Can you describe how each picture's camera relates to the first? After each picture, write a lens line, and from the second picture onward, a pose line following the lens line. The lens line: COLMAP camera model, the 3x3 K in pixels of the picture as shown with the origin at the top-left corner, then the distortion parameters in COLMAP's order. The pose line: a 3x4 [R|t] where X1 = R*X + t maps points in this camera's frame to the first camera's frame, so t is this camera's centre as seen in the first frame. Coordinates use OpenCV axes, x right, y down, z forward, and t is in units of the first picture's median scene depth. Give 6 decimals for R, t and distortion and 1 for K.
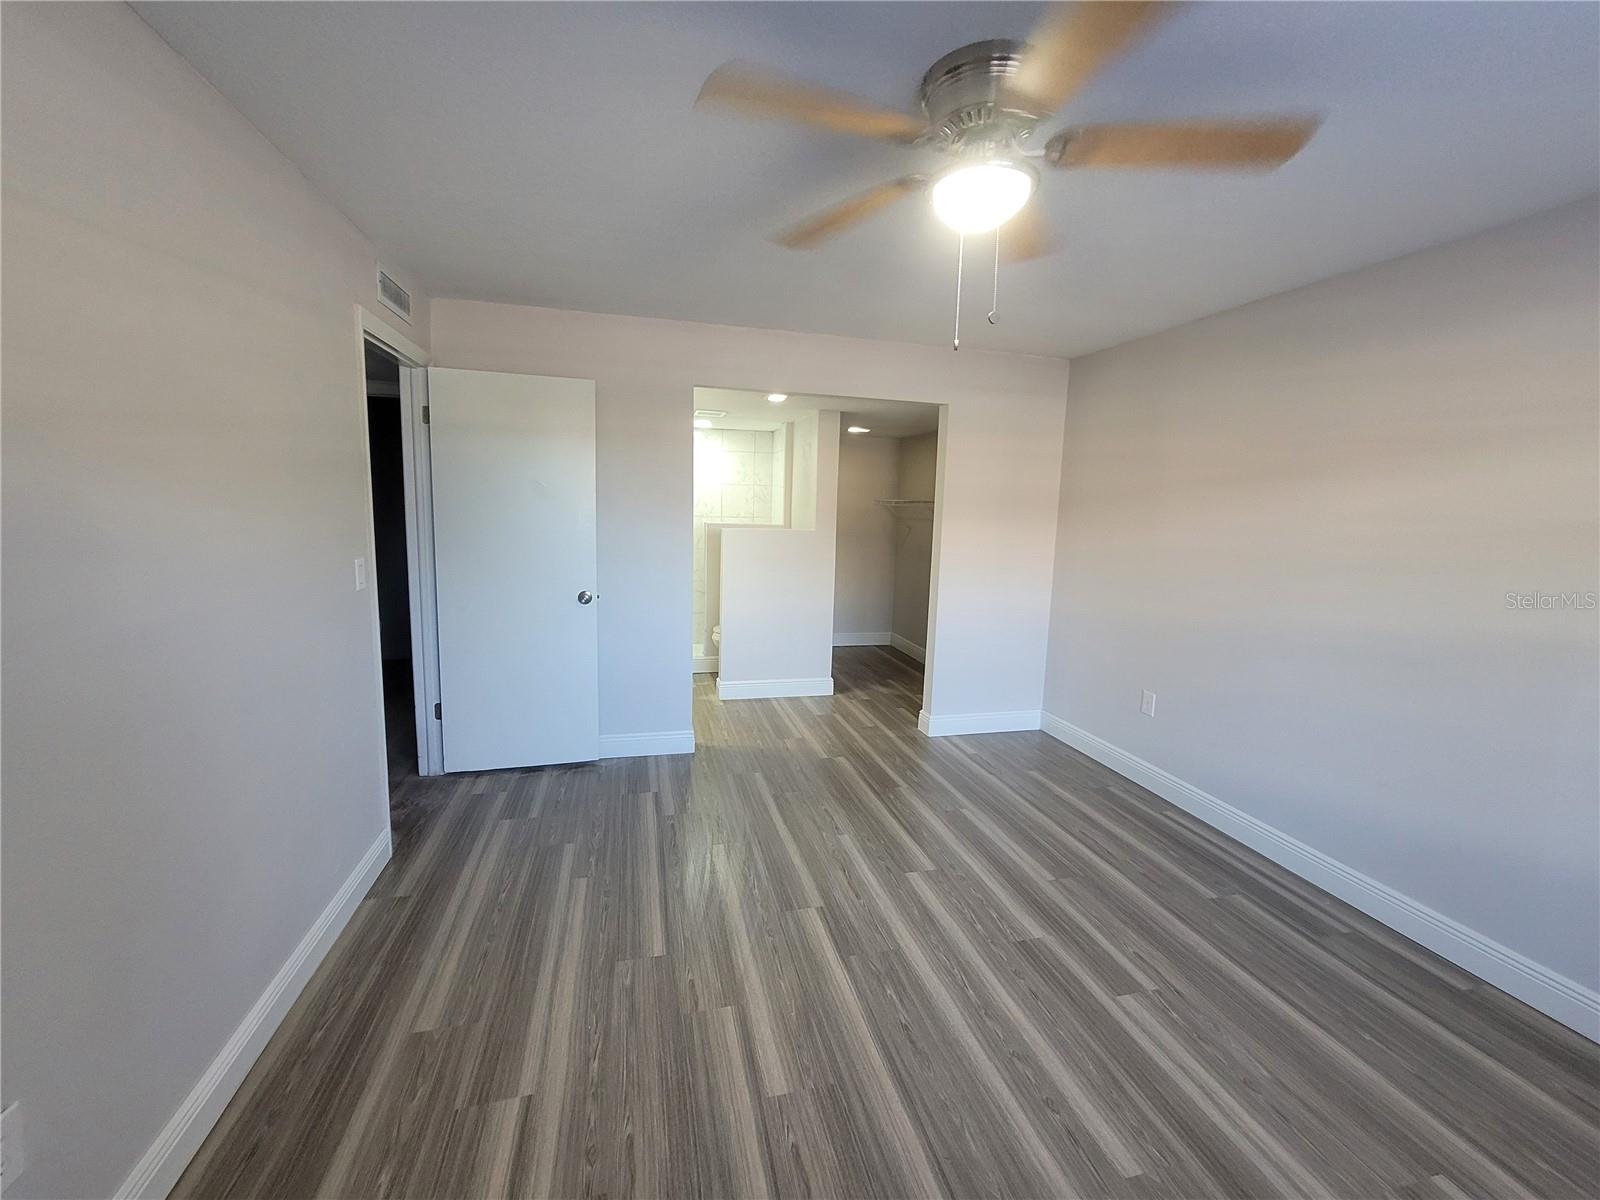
lens RADIAL K [[652.5, 0, 801.2], [0, 652.5, 591.4], [0, 0, 1]] dist [-0.000778, -0.000076]
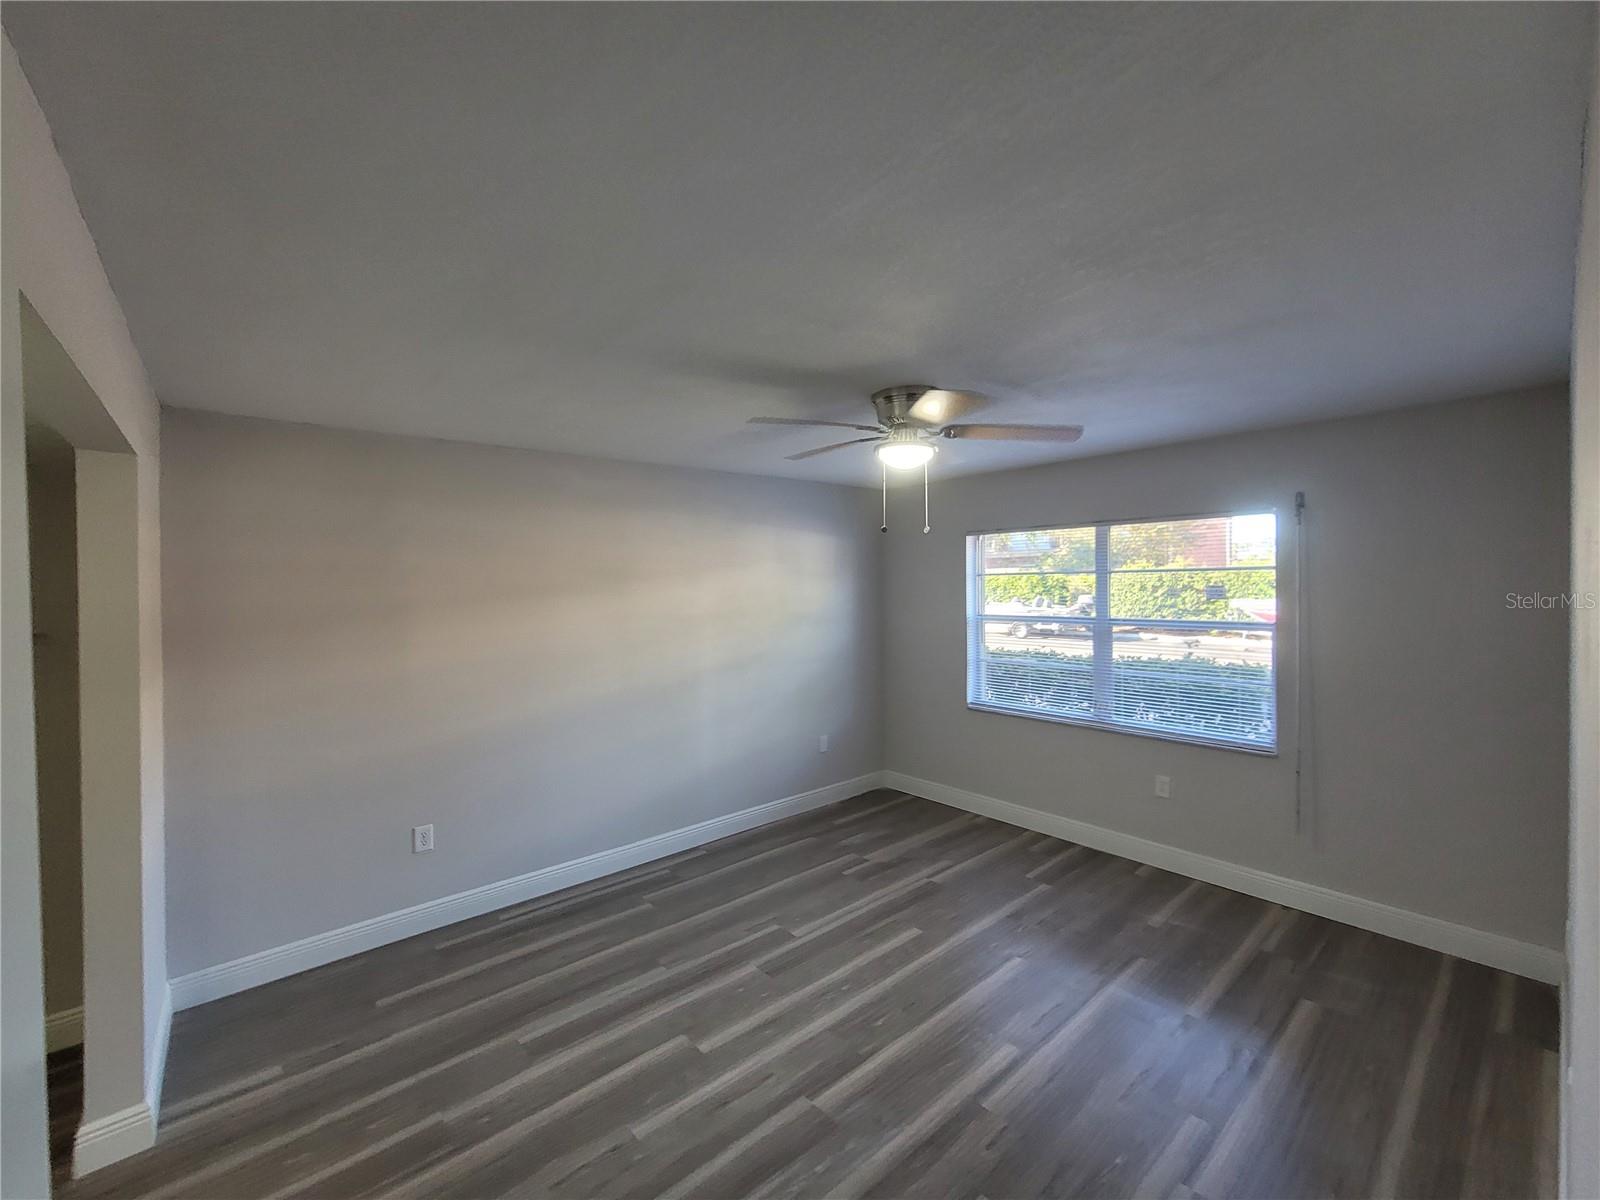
lens RADIAL K [[653.3, 0, 798.8], [0, 653.3, 588.0], [0, 0, 1]] dist [-0.000547, -0.000037]
pose [[-0.443858, -0.030442, 0.895580, -0.640026], [0.119785, 0.988438, 0.092965, -0.247405], [-0.888055, 0.148541, -0.435080, 1.120131]]
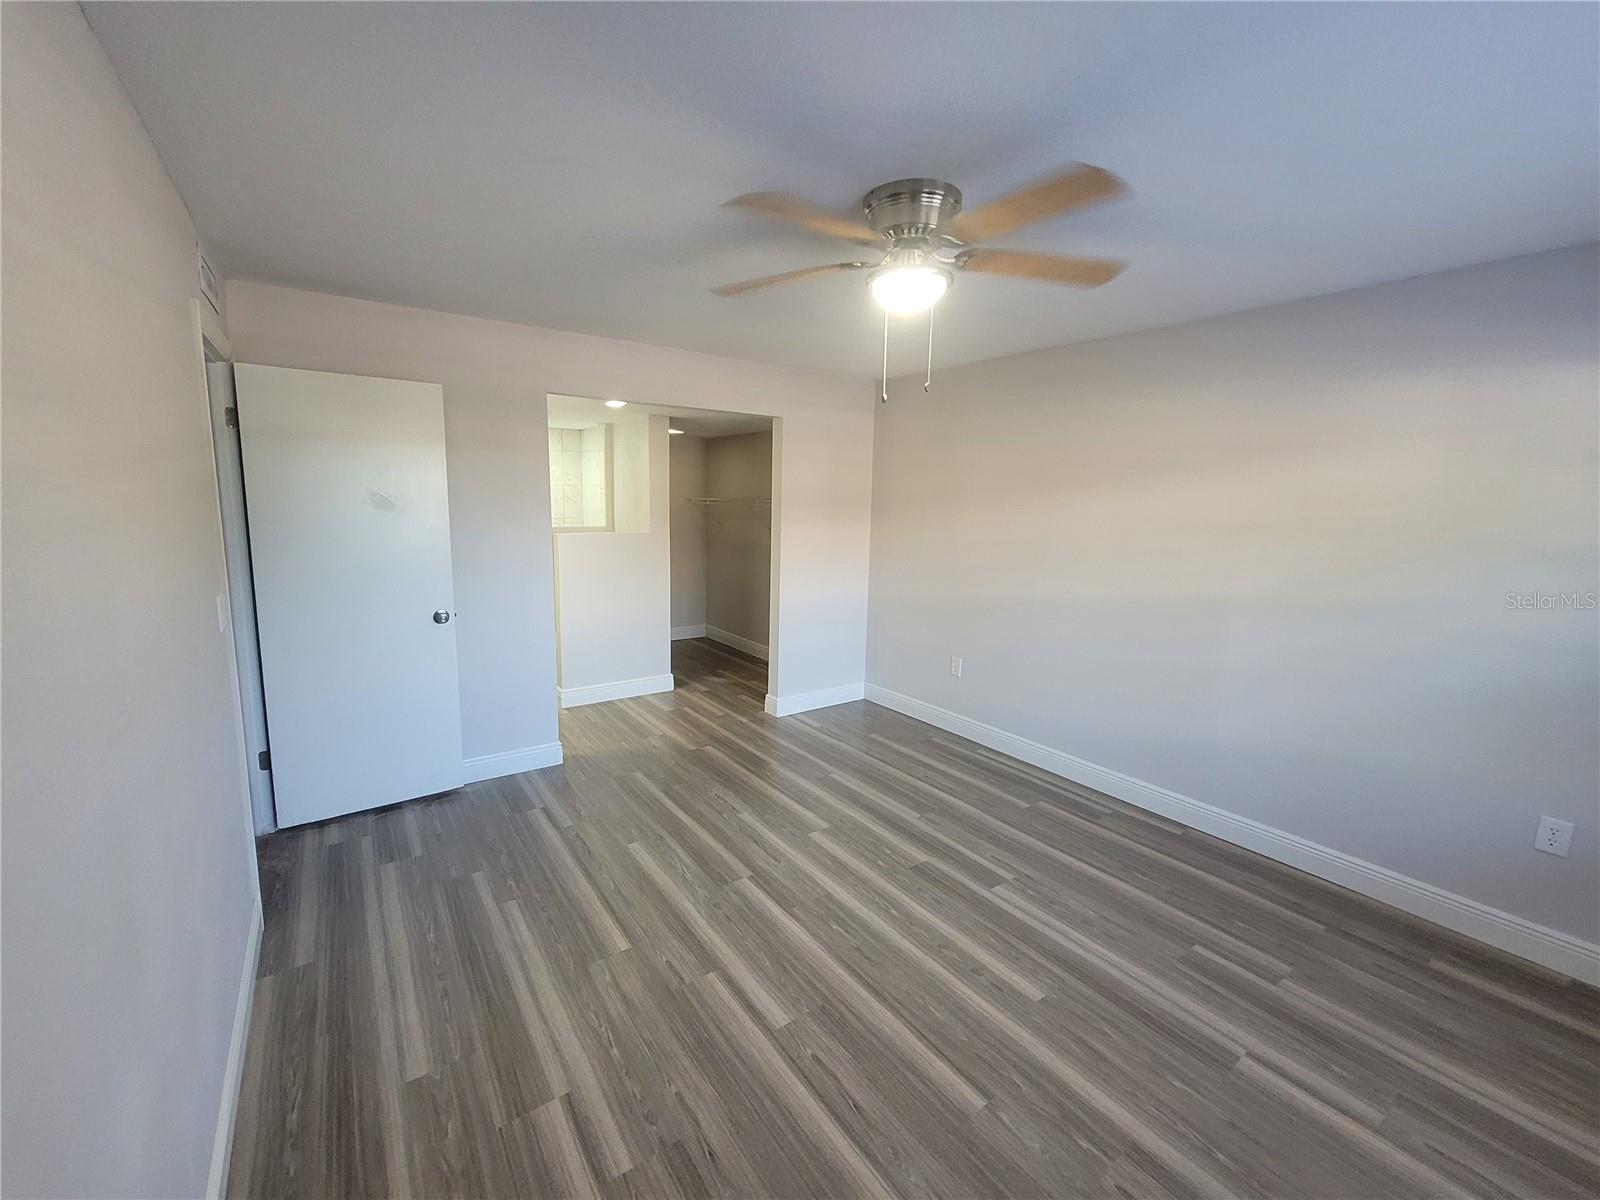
lens RADIAL K [[653.3, 0, 798.8], [0, 653.3, 588.0], [0, 0, 1]] dist [-0.000547, -0.000037]
pose [[0.933771, -0.060768, 0.352674, -0.225509], [0.056129, 0.998150, 0.023375, -0.030111], [-0.353442, -0.002032, 0.935454, -0.073284]]
